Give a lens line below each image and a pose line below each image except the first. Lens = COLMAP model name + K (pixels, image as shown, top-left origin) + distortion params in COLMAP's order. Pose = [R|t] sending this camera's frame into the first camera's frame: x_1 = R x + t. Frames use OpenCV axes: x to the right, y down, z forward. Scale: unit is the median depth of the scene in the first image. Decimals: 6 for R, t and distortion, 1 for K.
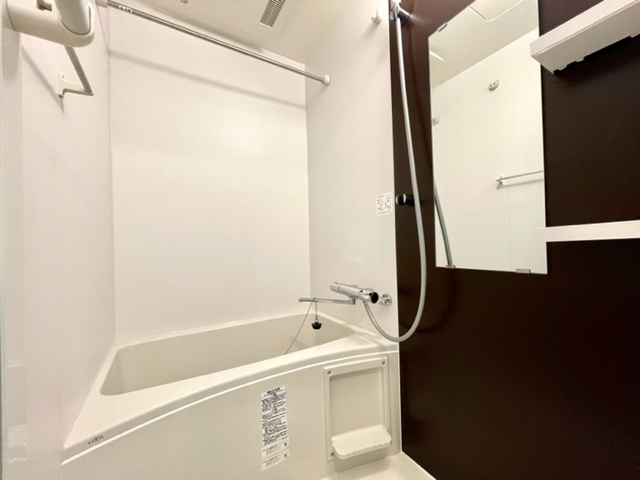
lens RADIAL K [[261.7, 0, 318.0], [0, 261.7, 243.1], [0, 0, 1]] dist [-0.001771, 0.001703]
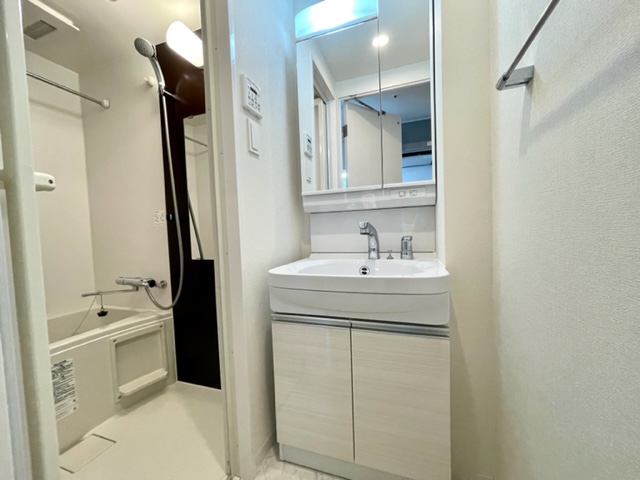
lens RADIAL K [[261.7, 0, 318.5], [0, 261.7, 241.5], [0, 0, 1]] dist [-0.001771, 0.001703]
pose [[0.776738, -0.032551, 0.628982, 0.025507], [0.018474, 0.999411, 0.028909, -0.049568], [-0.629553, -0.010835, 0.776882, -0.701515]]
